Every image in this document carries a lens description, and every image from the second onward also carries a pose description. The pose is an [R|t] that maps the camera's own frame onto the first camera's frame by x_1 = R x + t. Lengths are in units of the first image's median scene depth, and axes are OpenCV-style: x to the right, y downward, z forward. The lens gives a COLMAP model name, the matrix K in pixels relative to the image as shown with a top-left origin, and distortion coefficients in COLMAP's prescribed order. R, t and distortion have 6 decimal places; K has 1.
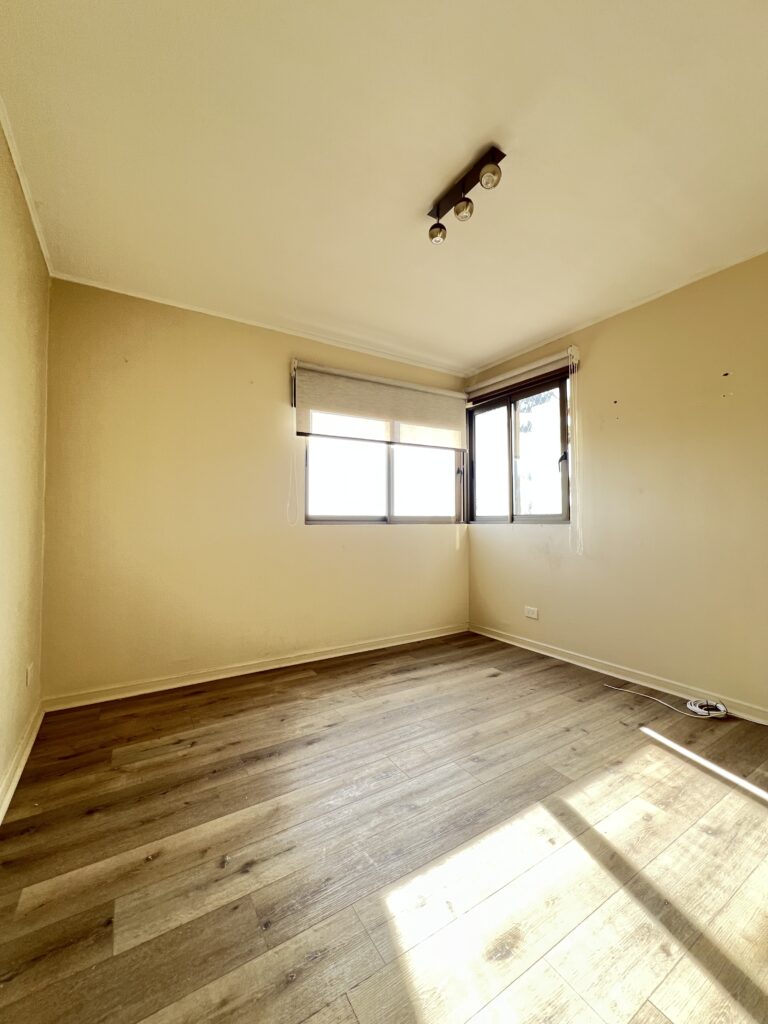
lens RADIAL K [[408.8, 0, 386.0], [0, 408.8, 511.3], [0, 0, 1]] dist [-0.002602, 0.000712]
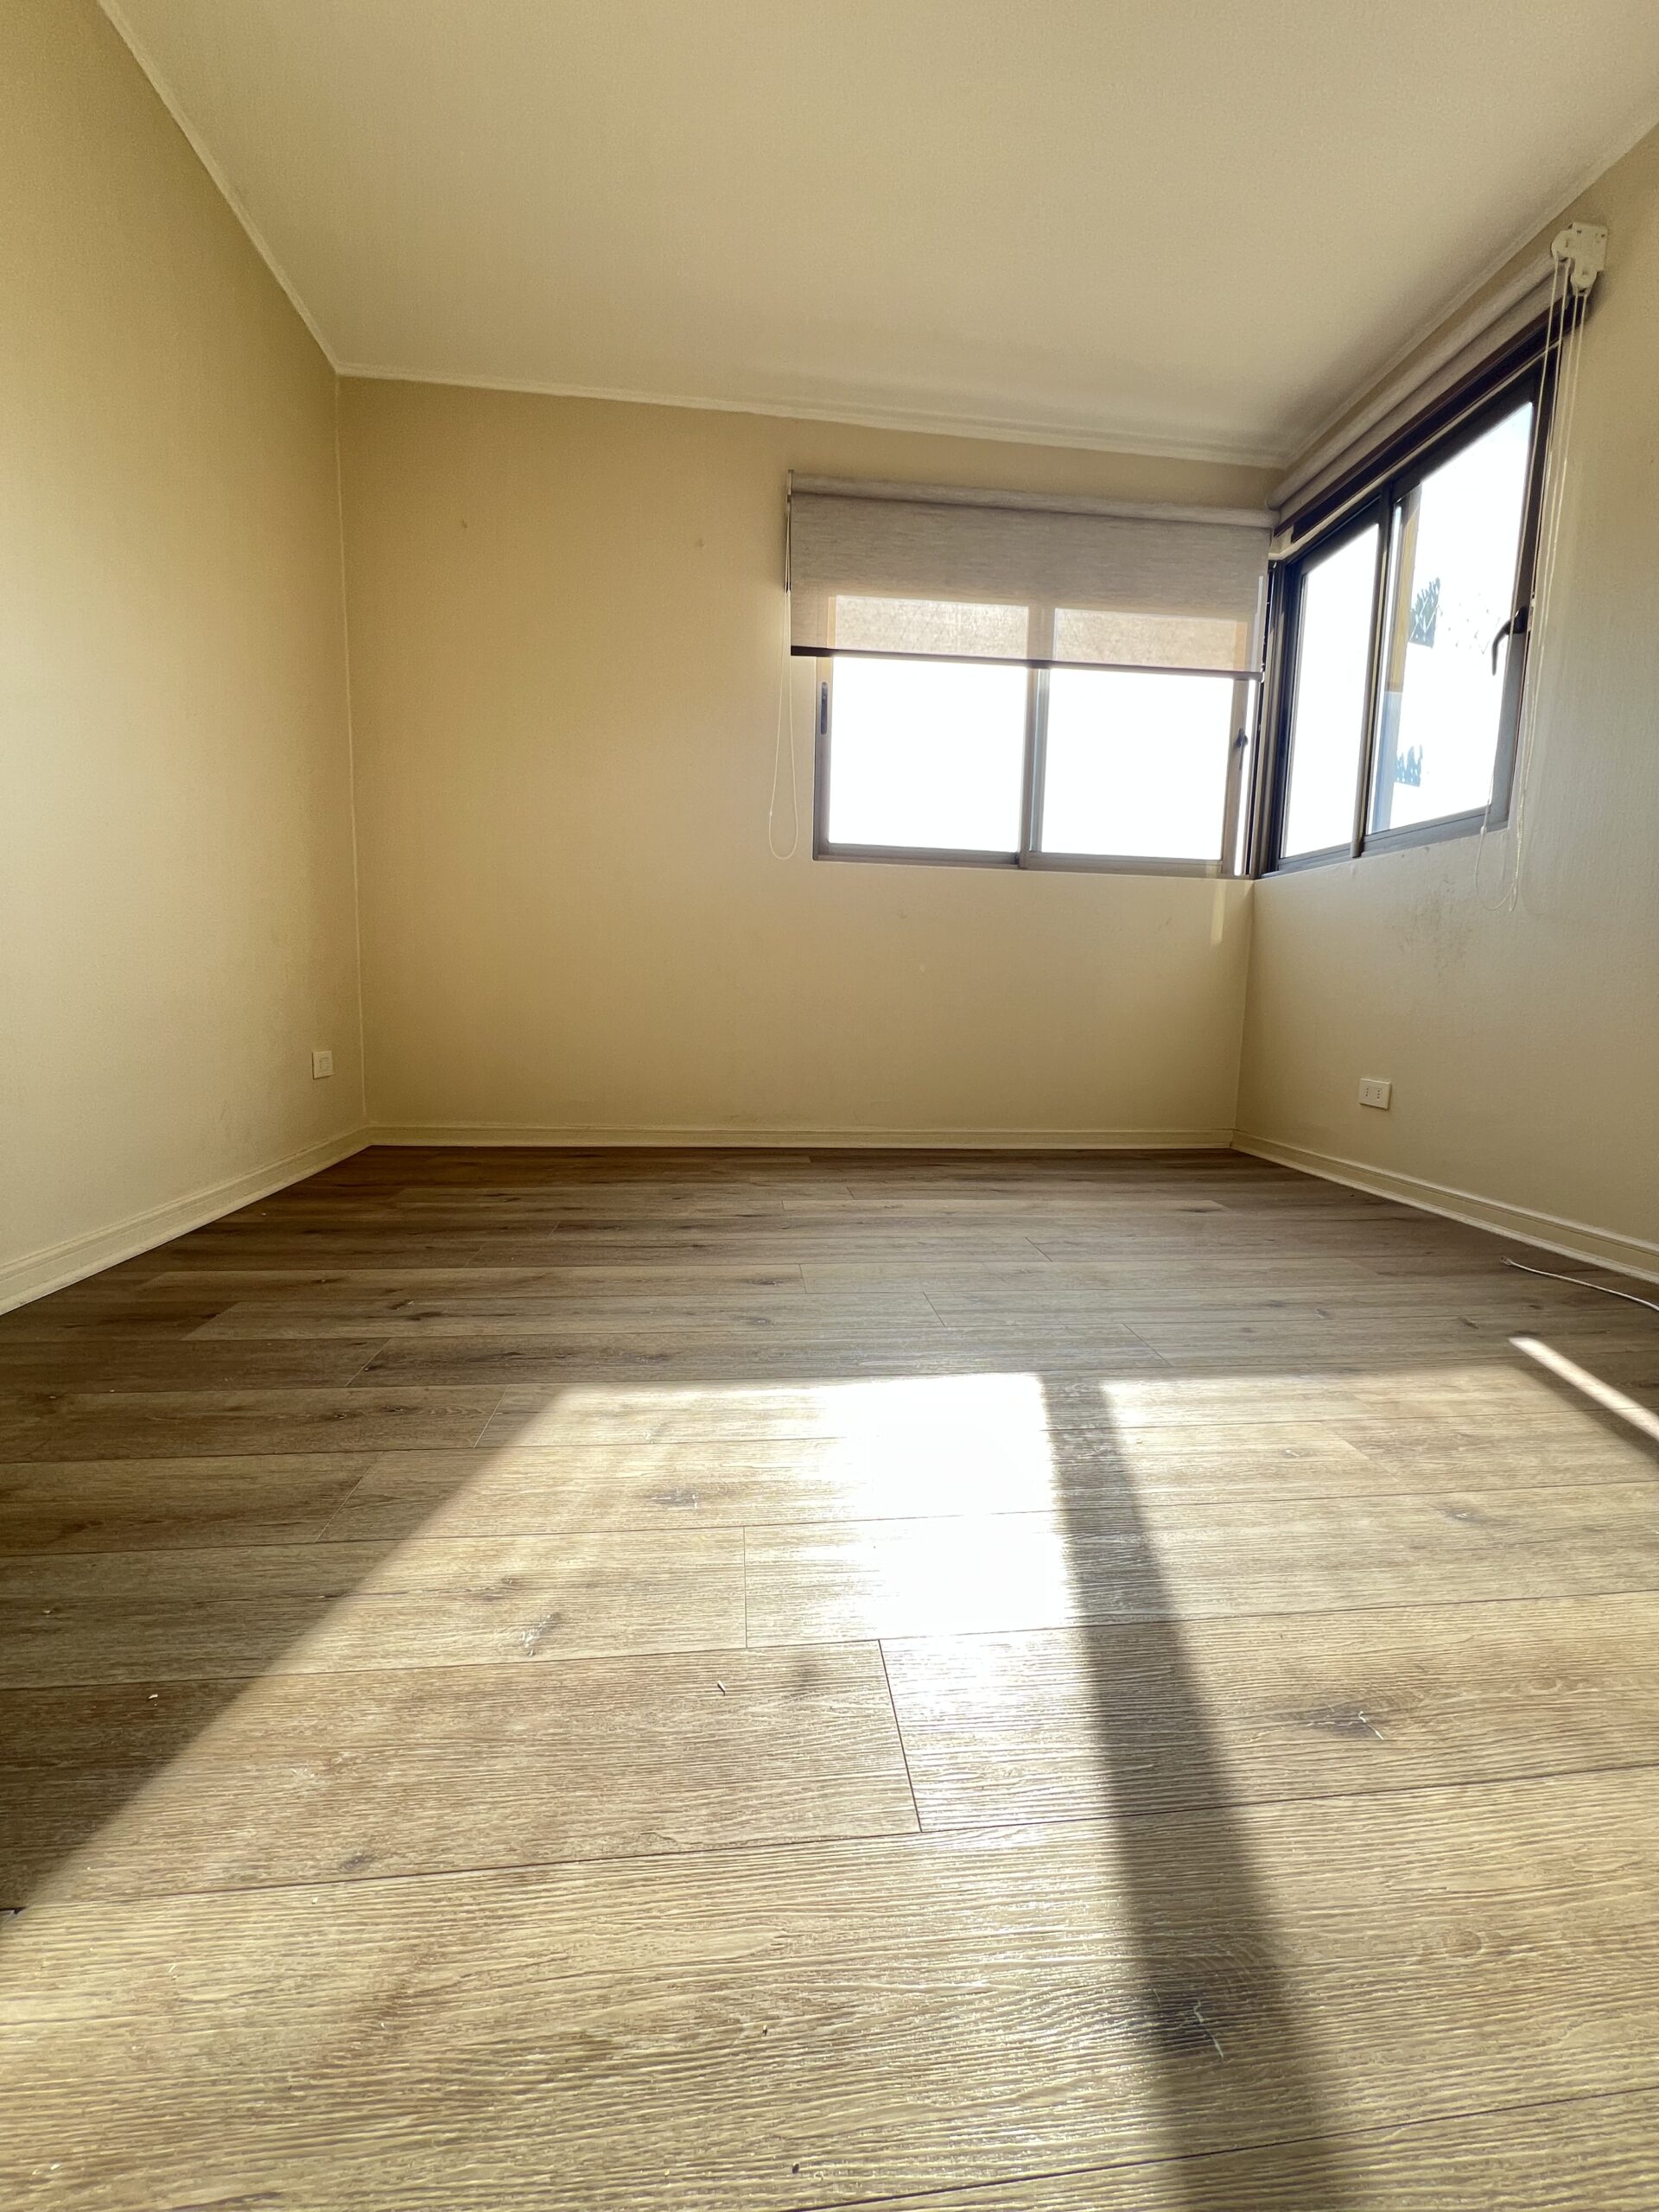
lens RADIAL K [[883.1, 0, 837.0], [0, 883.1, 1098.5], [0, 0, 1]] dist [-0.002602, 0.000712]
pose [[0.903995, 0.076717, -0.420603, 0.387117], [-0.015467, 0.988994, 0.147146, 0.219913], [0.427263, -0.126514, 0.895232, 0.106059]]
